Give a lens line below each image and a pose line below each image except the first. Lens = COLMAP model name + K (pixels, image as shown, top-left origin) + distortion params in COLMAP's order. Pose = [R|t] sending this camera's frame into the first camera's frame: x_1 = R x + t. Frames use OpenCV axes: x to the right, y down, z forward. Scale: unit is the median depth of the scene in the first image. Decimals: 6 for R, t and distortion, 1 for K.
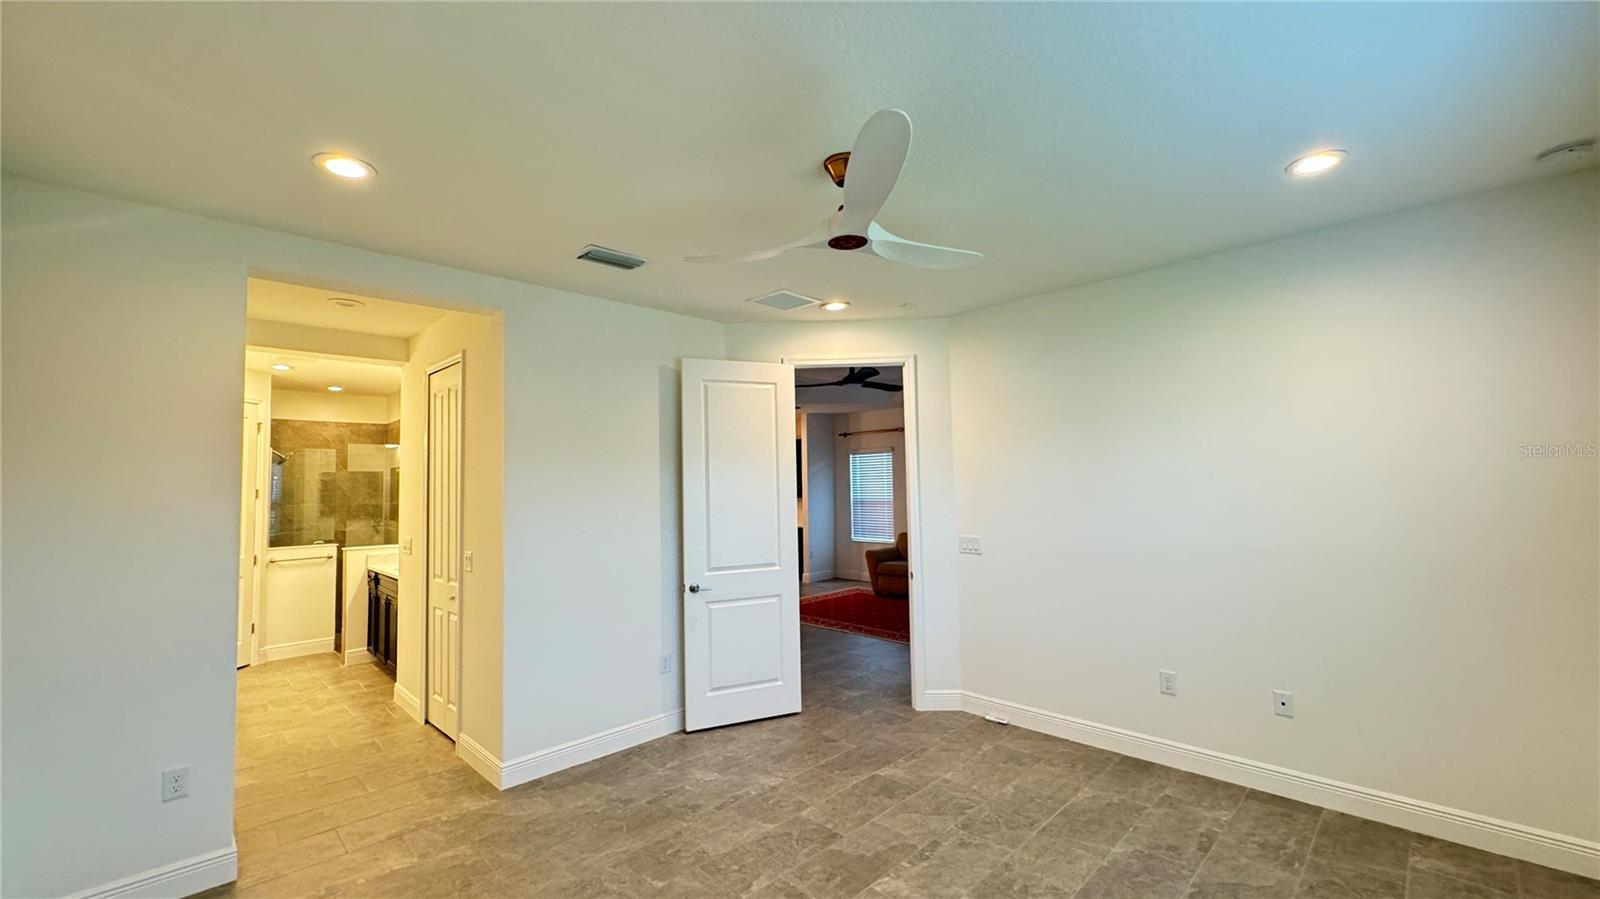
lens RADIAL K [[640.4, 0, 803.5], [0, 640.4, 447.4], [0, 0, 1]] dist [-0.008067, 0.000377]
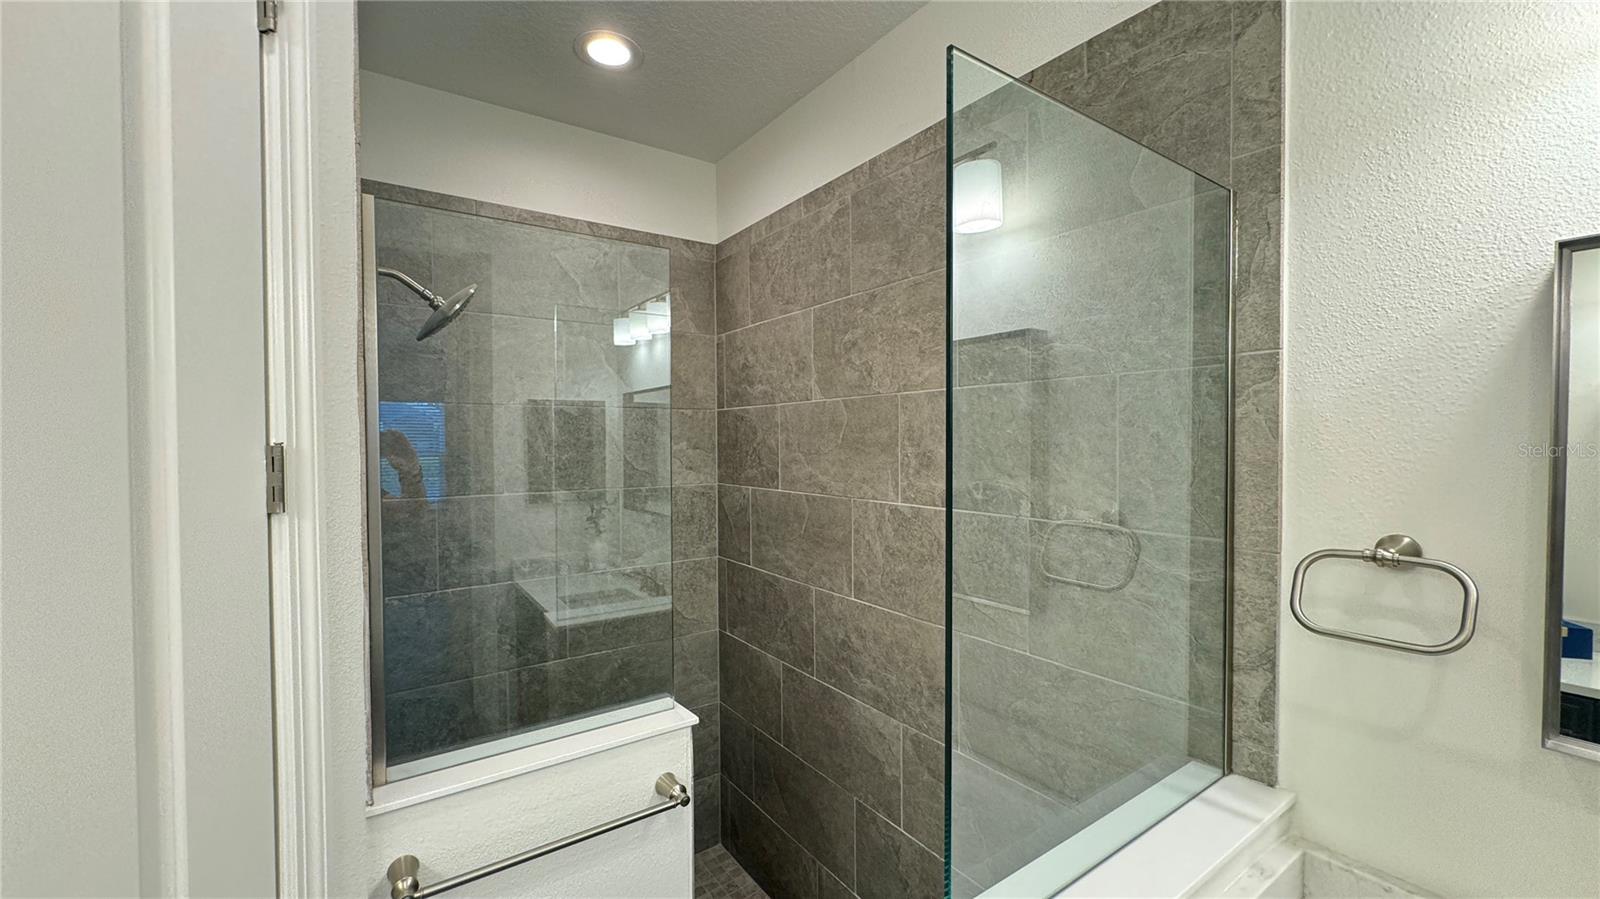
lens RADIAL K [[640.4, 0, 801.7], [0, 640.4, 449.0], [0, 0, 1]] dist [-0.008067, 0.000377]
pose [[0.983712, 0.016681, -0.178976, -0.699745], [-0.002879, 0.997019, 0.077099, 0.054177], [0.179729, -0.075328, 0.980828, 0.858824]]
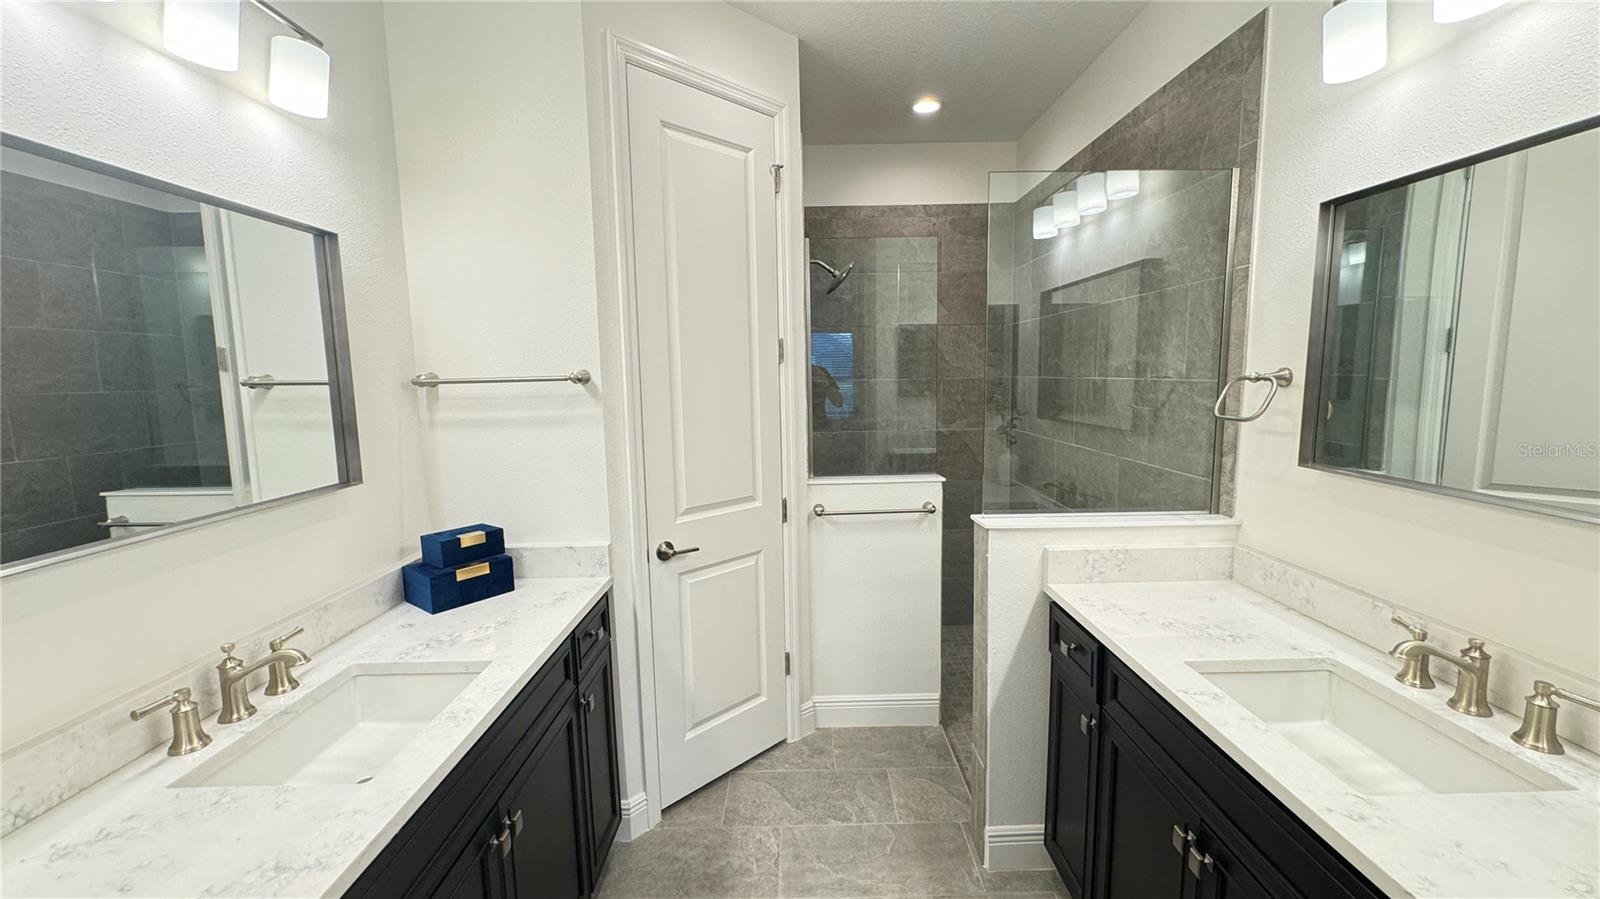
lens RADIAL K [[640.4, 0, 802.4], [0, 640.4, 447.7], [0, 0, 1]] dist [-0.008067, 0.000377]
pose [[0.710735, 0.088487, -0.697872, -0.544116], [0.045817, 0.984128, 0.171445, 0.063189], [0.701966, -0.153826, 0.695400, 0.697006]]
